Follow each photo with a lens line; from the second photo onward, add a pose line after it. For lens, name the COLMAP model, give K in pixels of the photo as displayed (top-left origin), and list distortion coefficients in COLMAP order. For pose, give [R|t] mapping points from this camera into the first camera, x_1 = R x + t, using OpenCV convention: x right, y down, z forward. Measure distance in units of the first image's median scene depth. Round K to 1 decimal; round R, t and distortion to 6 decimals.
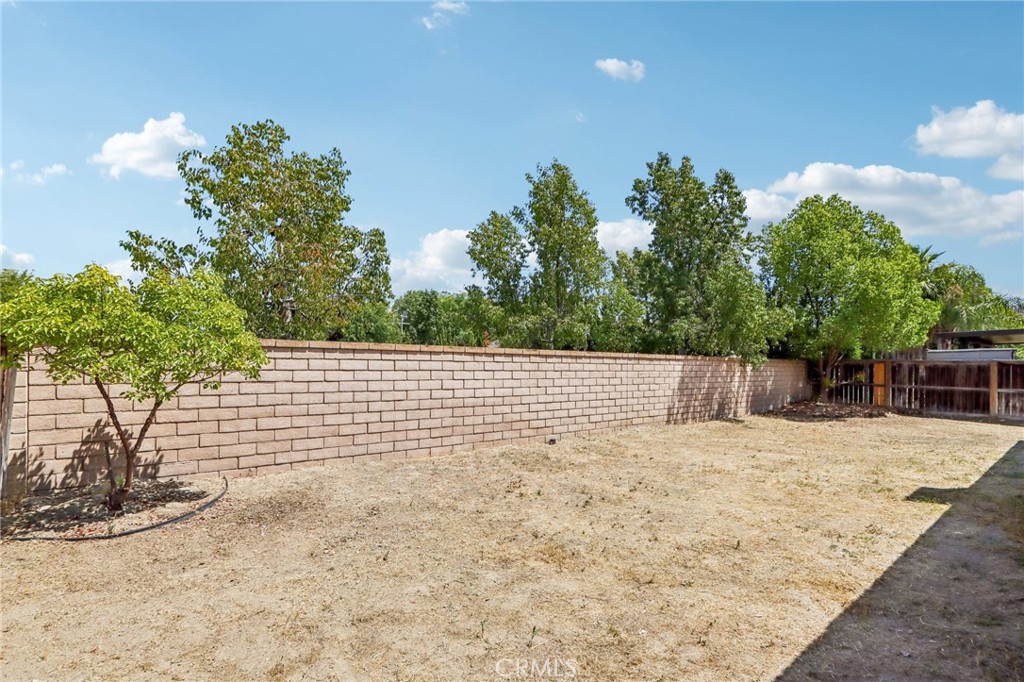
lens RADIAL K [[477.4, 0, 512.0], [0, 477.4, 341.0], [0, 0, 1]] dist [-0.019458, 0.000544]
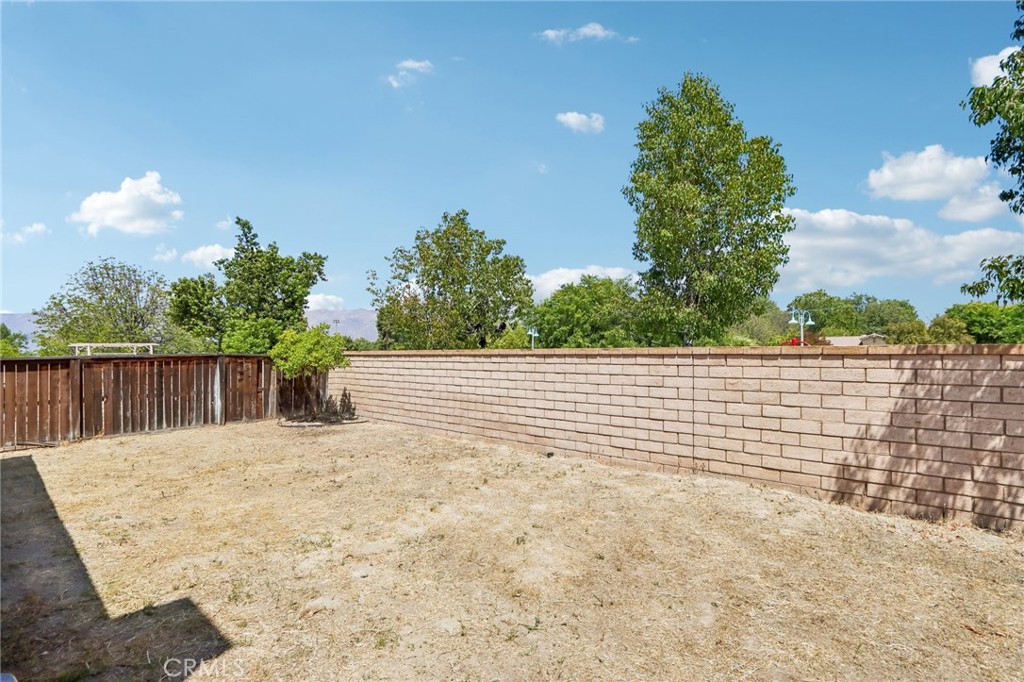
lens RADIAL K [[477.6, 0, 513.6], [0, 477.6, 351.1], [0, 0, 1]] dist [-0.018921, -0.000175]
pose [[0.154134, -0.038567, -0.987297, 0.827373], [0.033048, 0.998880, -0.033860, 0.045477], [0.987497, -0.027409, 0.155236, 0.722155]]
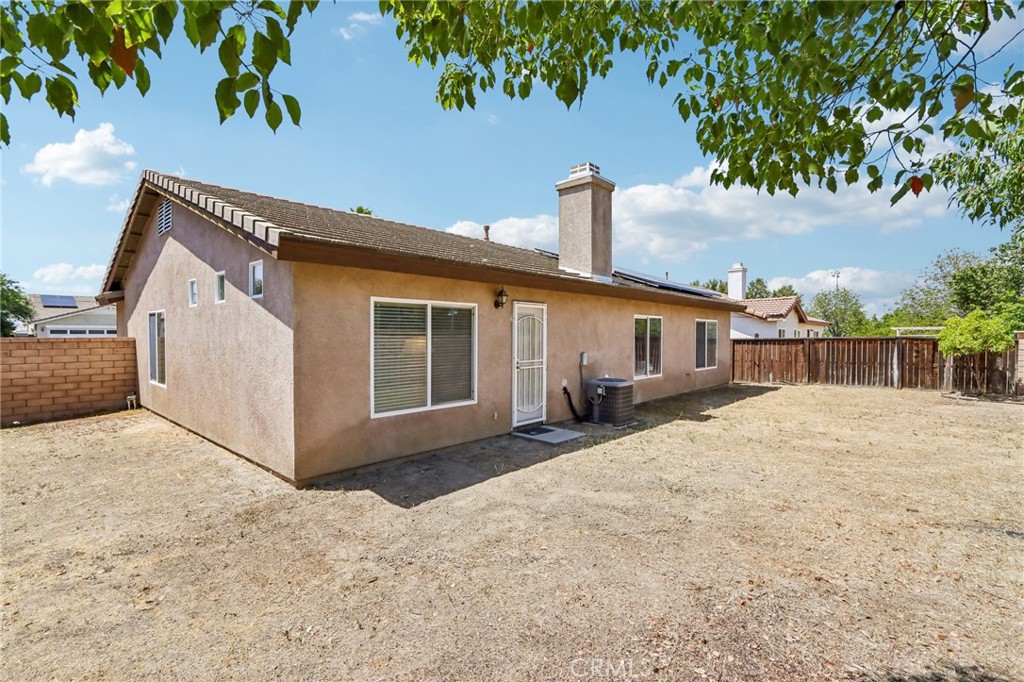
lens RADIAL K [[477.4, 0, 512.0], [0, 477.4, 341.0], [0, 0, 1]] dist [-0.019458, 0.000544]
pose [[-0.987974, -0.032853, -0.151090, 1.058231], [-0.030757, 0.999396, -0.016188, 0.066310], [0.151531, -0.011346, -0.988387, 1.467921]]
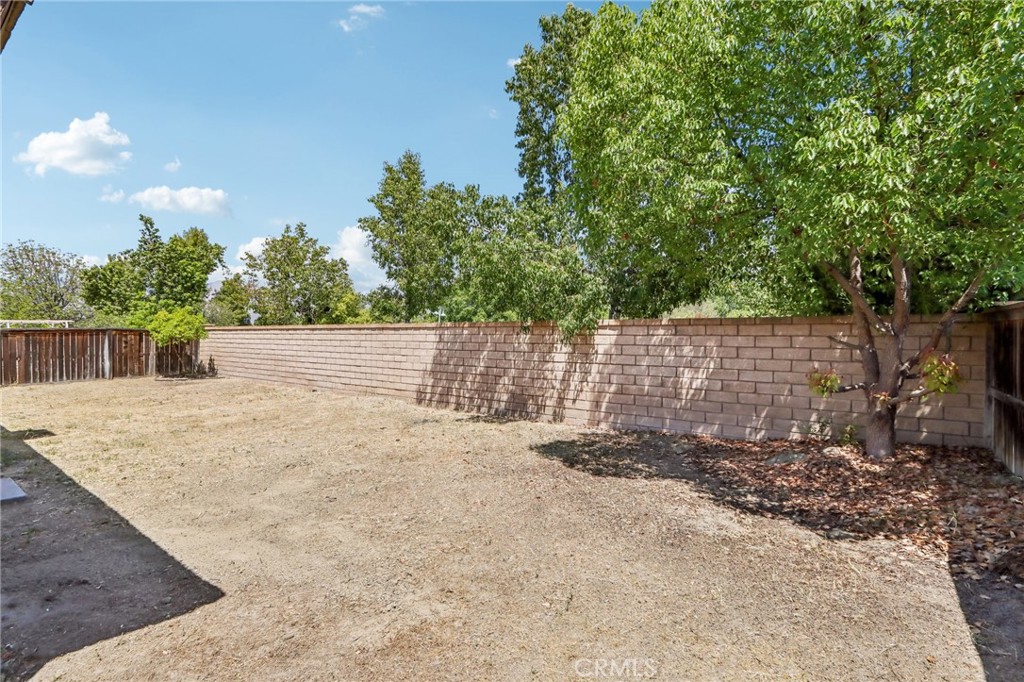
lens RADIAL K [[477.4, 0, 512.0], [0, 477.4, 341.0], [0, 0, 1]] dist [-0.019458, 0.000544]
pose [[0.237047, -0.015714, -0.971371, 1.384269], [0.031966, 0.999454, -0.008368, 0.085348], [0.970972, -0.029067, 0.237420, 1.099889]]
